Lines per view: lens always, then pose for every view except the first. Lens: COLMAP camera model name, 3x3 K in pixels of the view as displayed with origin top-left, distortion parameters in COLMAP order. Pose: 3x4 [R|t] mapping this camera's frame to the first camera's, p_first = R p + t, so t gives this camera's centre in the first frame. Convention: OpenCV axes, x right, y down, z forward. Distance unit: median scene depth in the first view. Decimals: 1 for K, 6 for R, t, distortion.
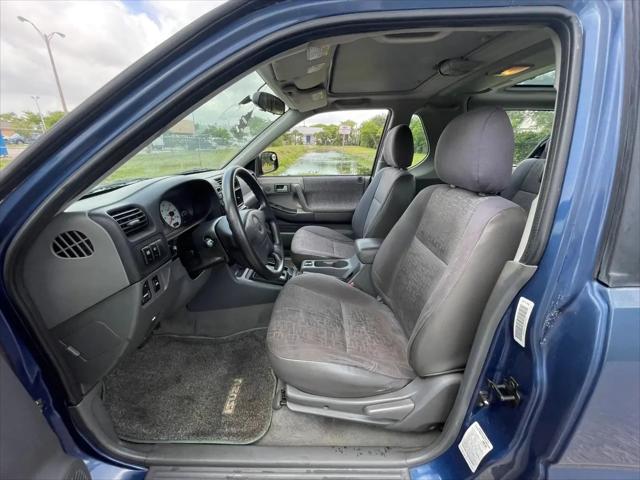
lens RADIAL K [[255.3, 0, 320.0], [0, 255.3, 240.0], [0, 0, 1]] dist [-0.006954, 0.000260]
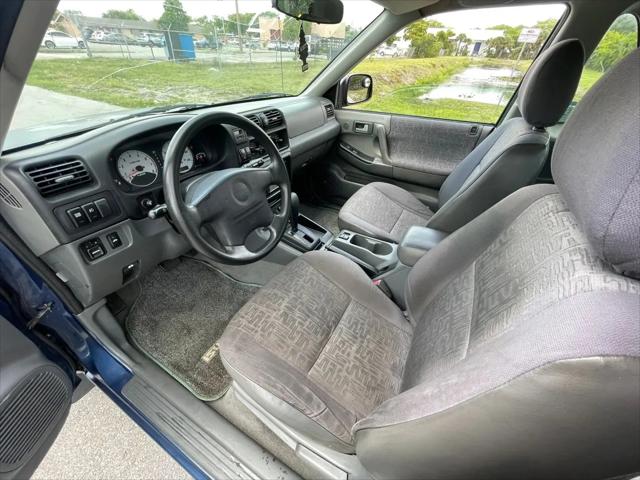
lens RADIAL K [[255.3, 0, 320.0], [0, 255.3, 240.0], [0, 0, 1]] dist [-0.006954, 0.000260]
pose [[0.874867, 0.302783, -0.378061, 0.144520], [-0.188670, 0.931910, 0.309754, -0.098087], [0.446107, -0.199665, 0.872424, 0.178273]]
